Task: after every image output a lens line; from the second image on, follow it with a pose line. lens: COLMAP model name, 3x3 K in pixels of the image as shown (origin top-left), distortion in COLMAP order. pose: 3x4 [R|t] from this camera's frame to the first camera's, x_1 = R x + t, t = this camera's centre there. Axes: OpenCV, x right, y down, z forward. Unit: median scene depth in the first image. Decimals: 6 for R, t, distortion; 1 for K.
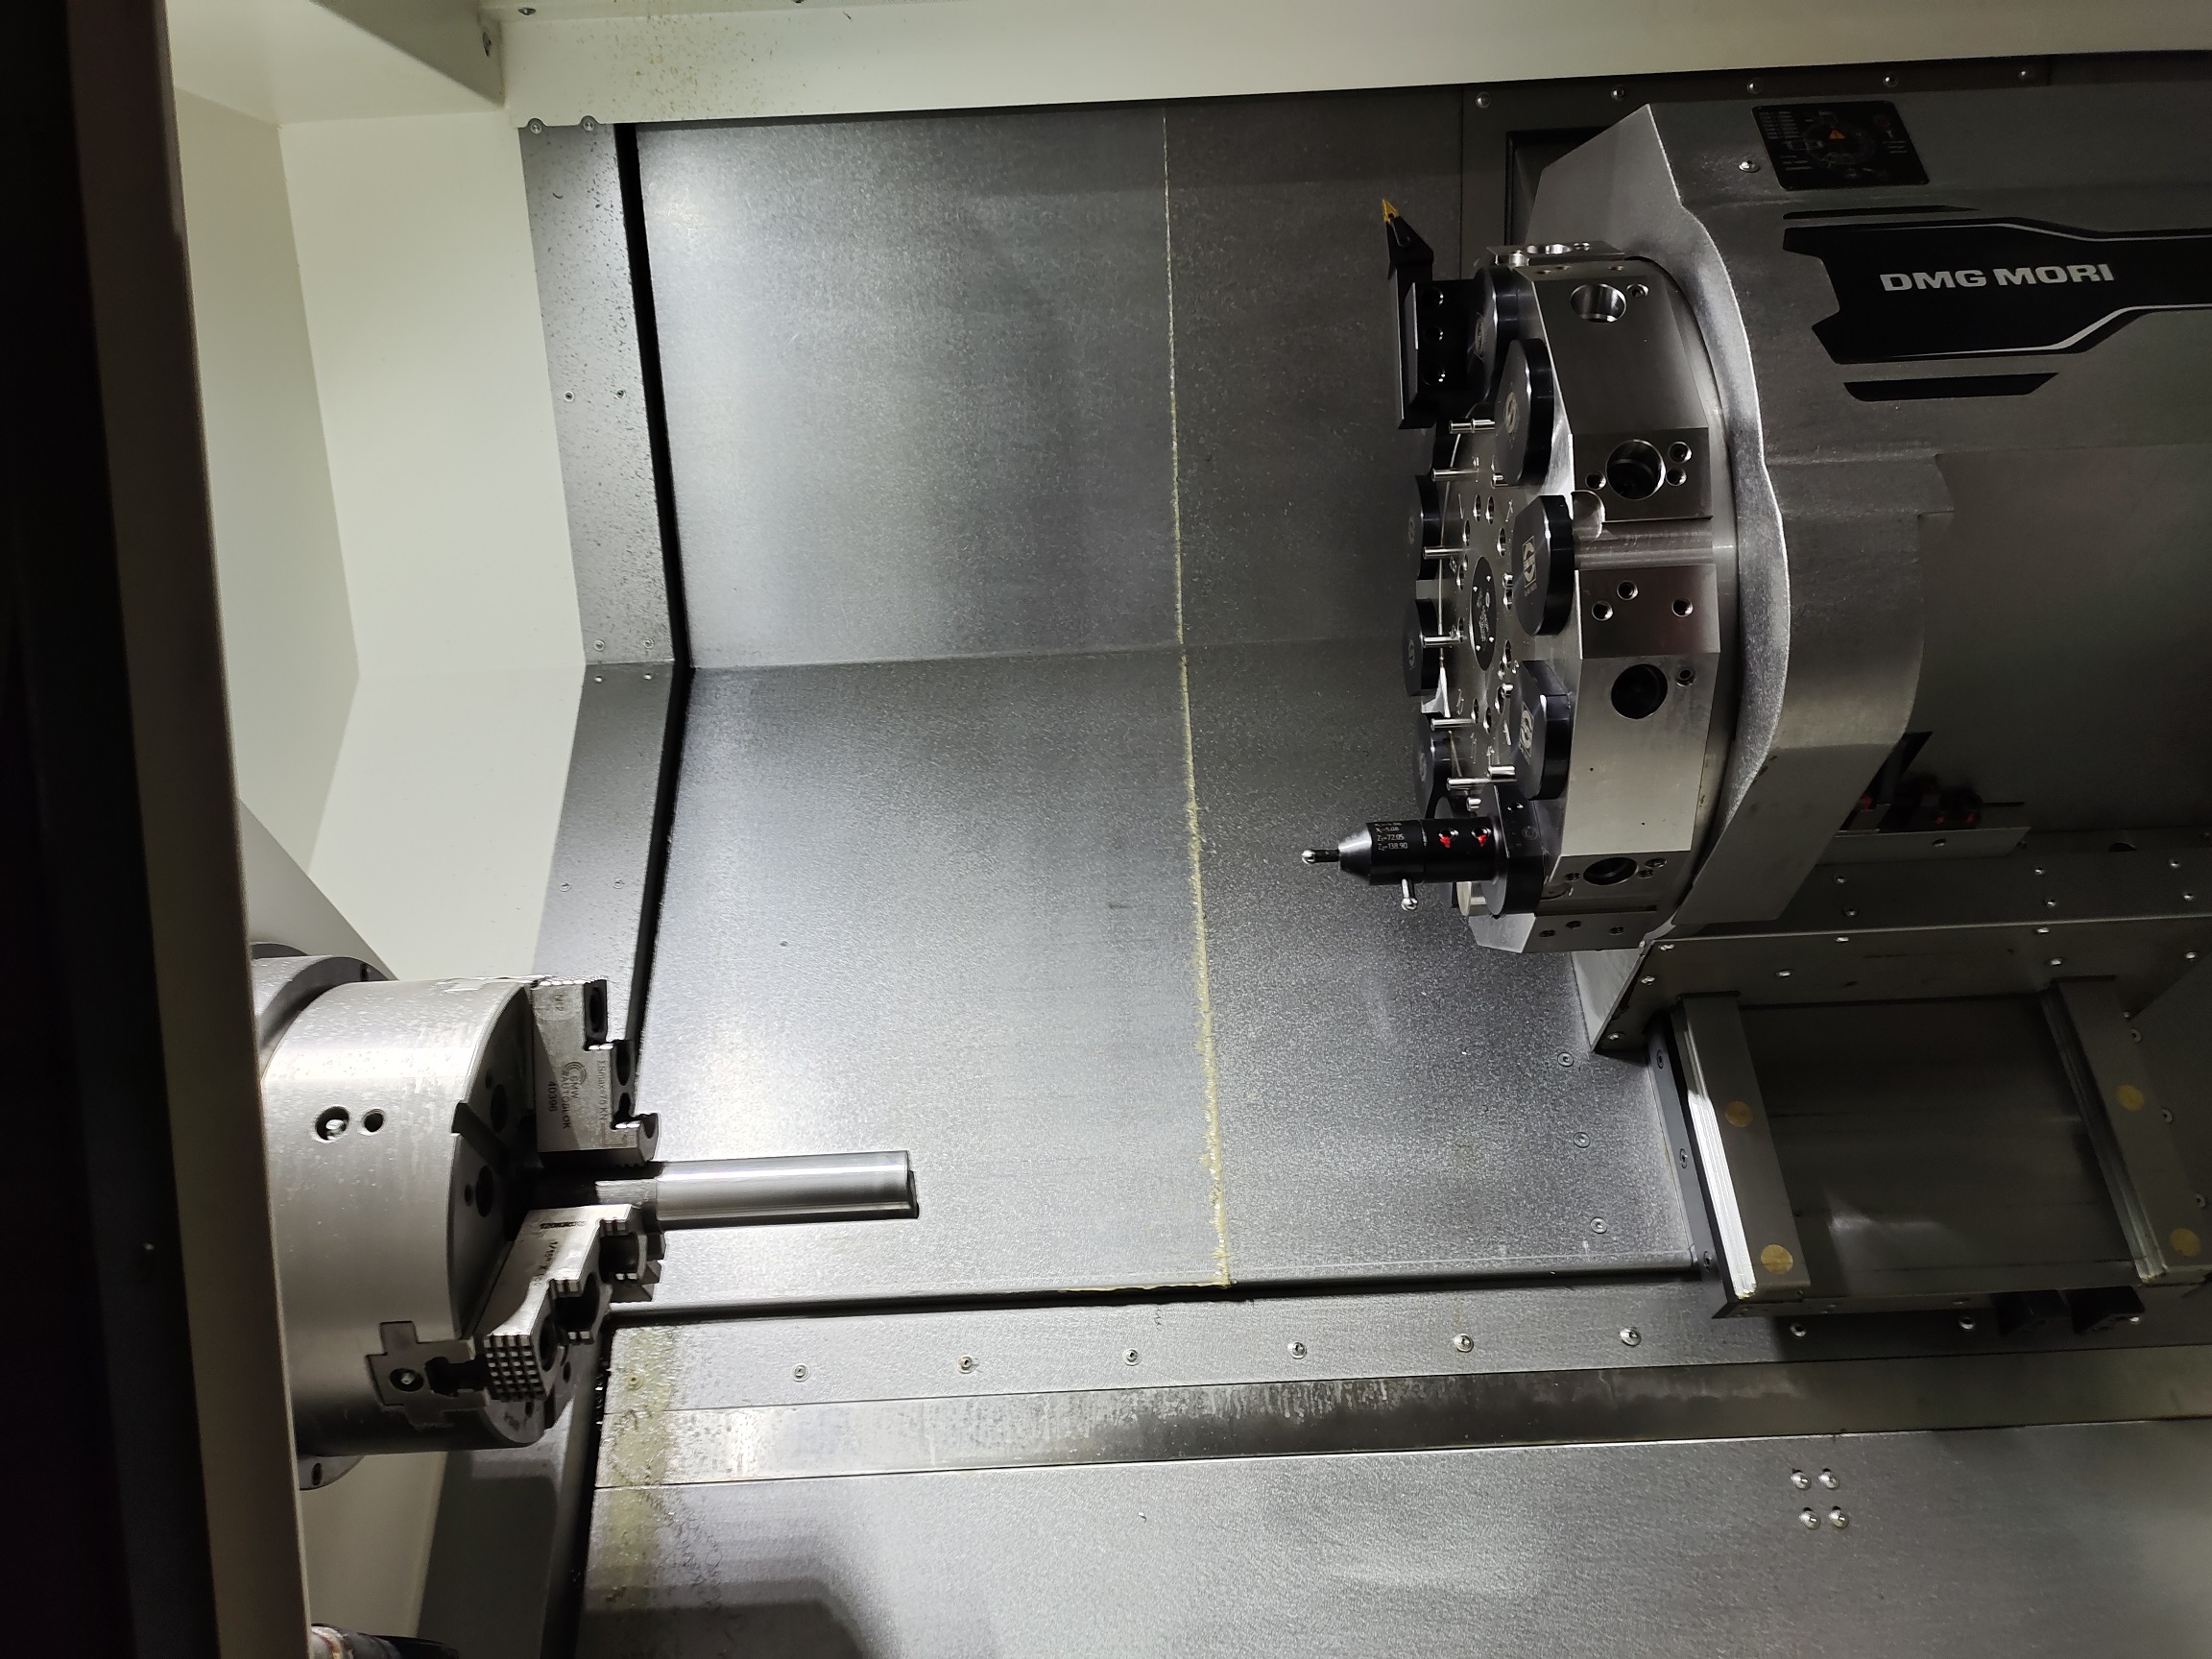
lens RADIAL K [[1631.1, 0, 1105.6], [0, 1631.1, 823.3], [0, 0, 1]] dist [0.004708, -0.004053]
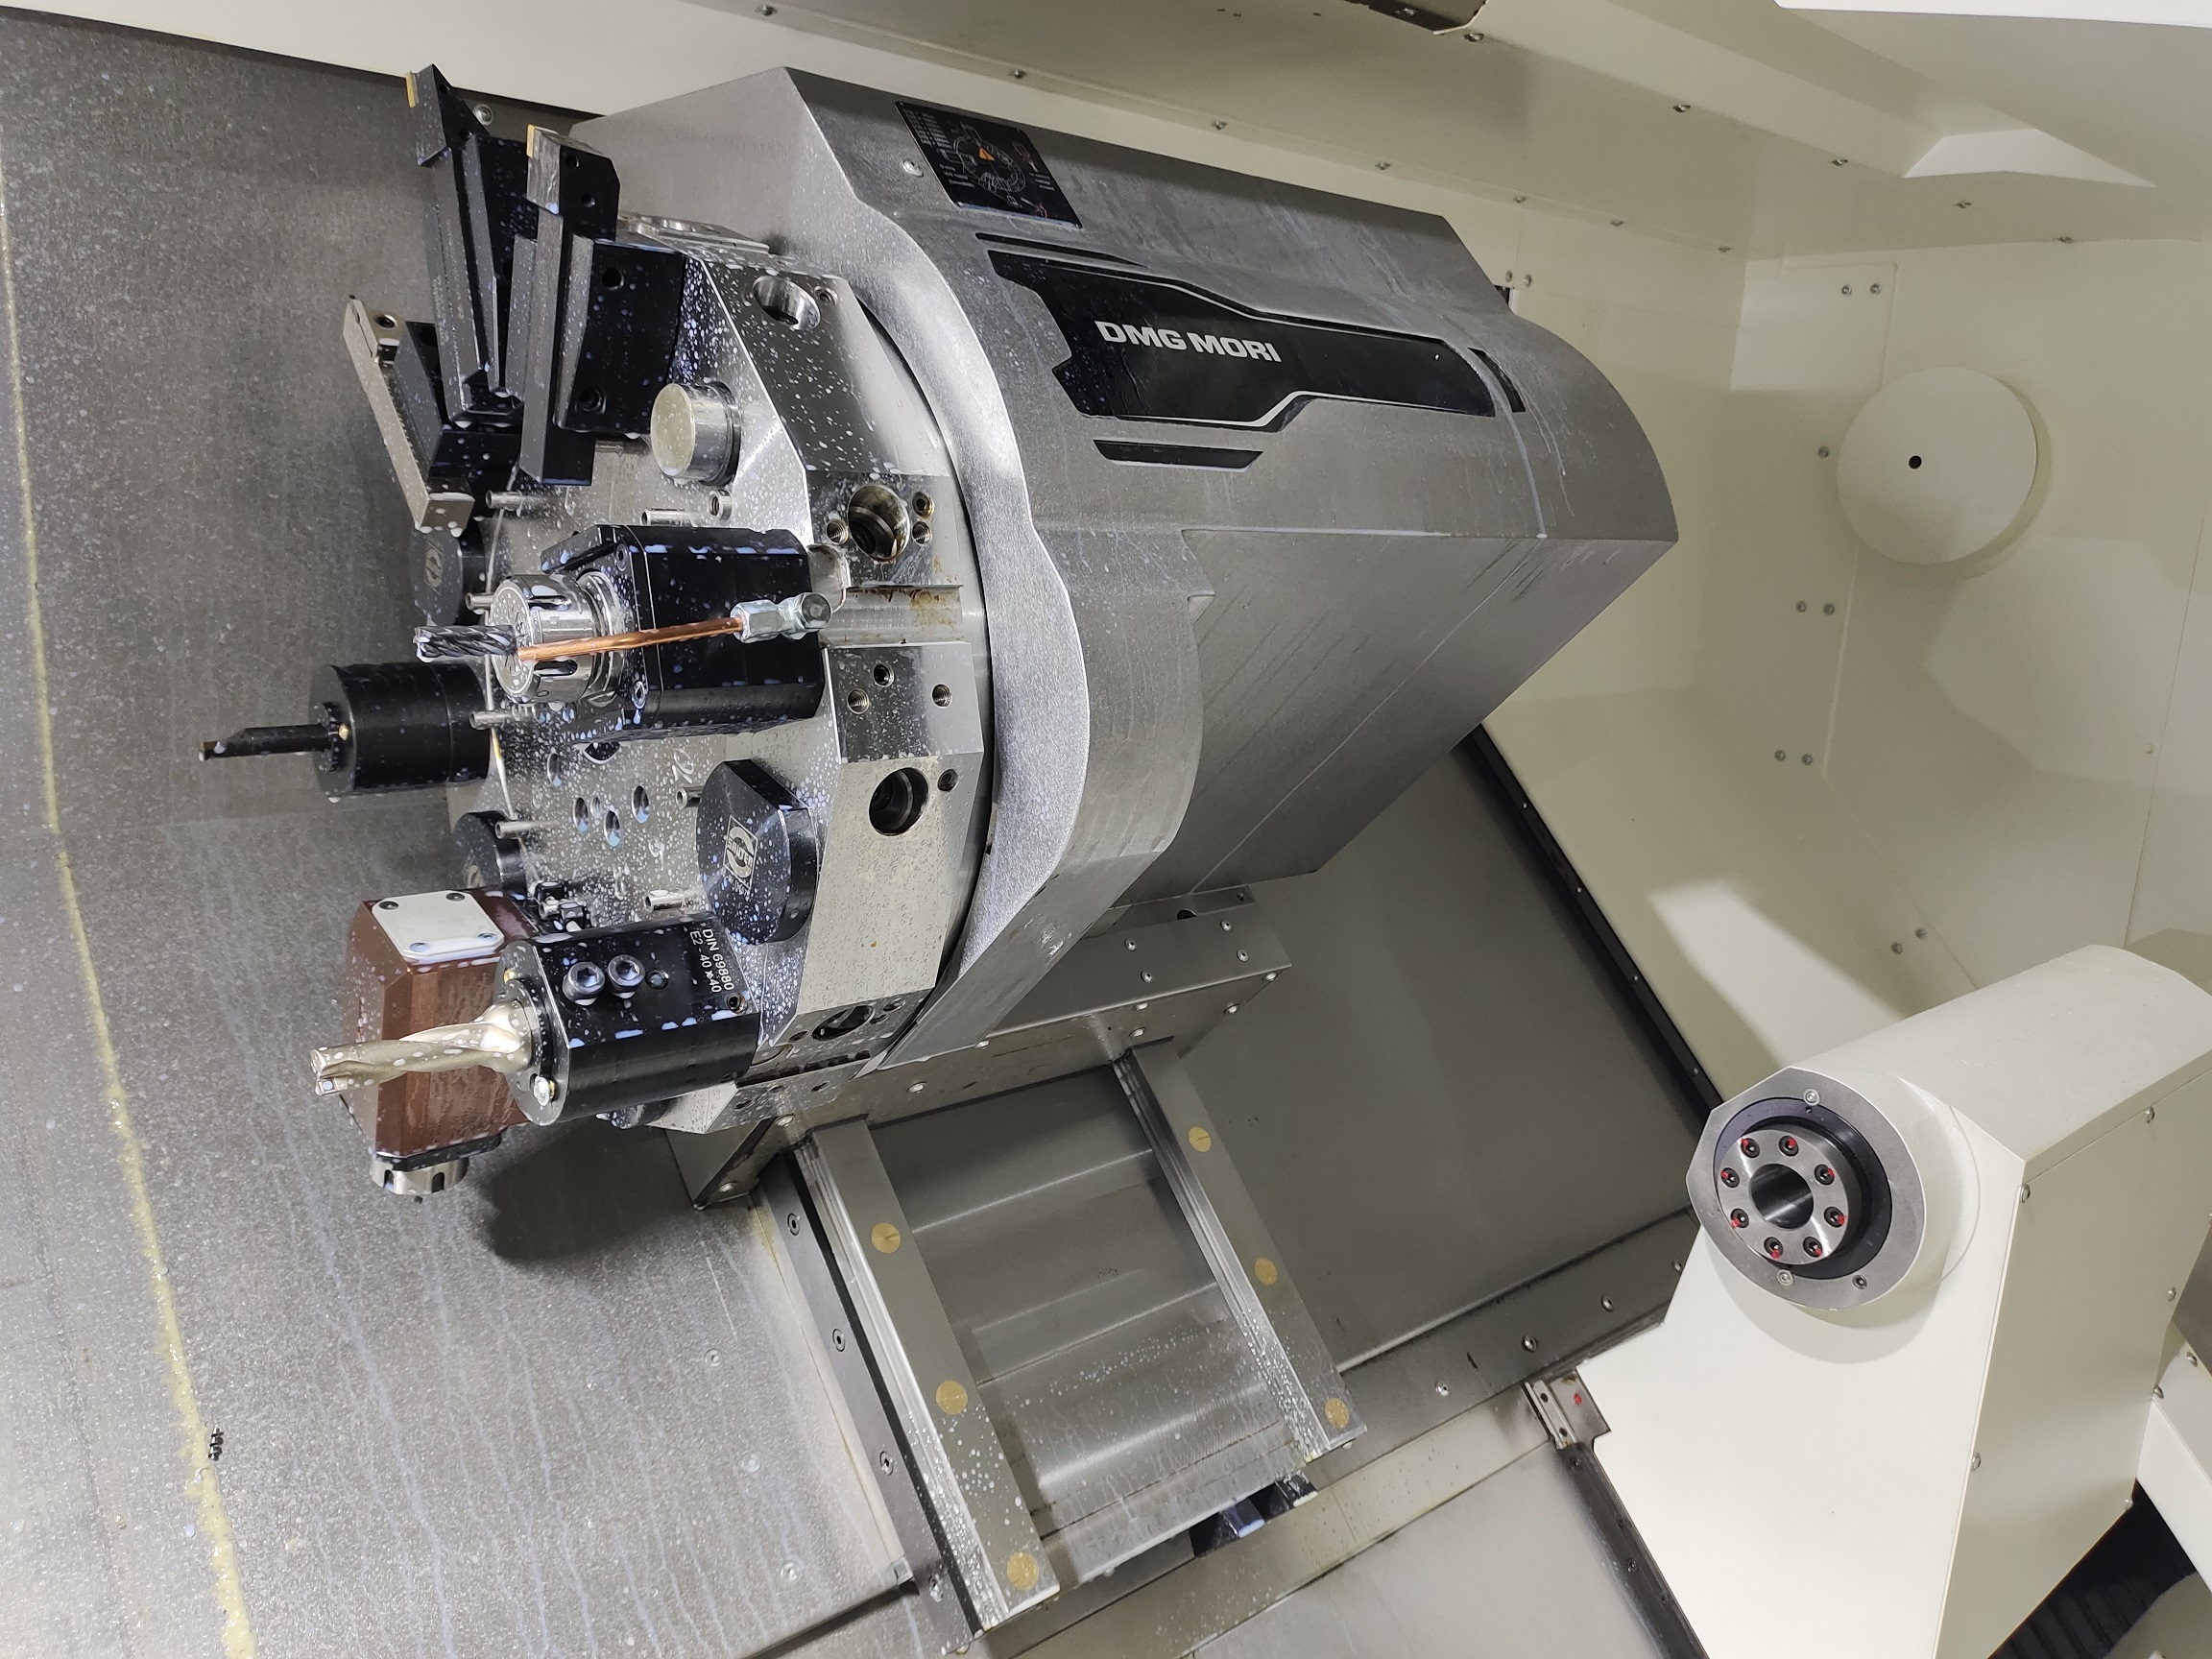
lens RADIAL K [[1631.1, 0, 1104.3], [0, 1631.1, 845.0], [0, 0, 1]] dist [0.004708, -0.004053]
pose [[0.752631, -0.060820, 0.655628, -0.118501], [0.063312, 0.997796, 0.019882, -0.069977], [-0.655392, 0.026546, 0.754823, 0.338258]]
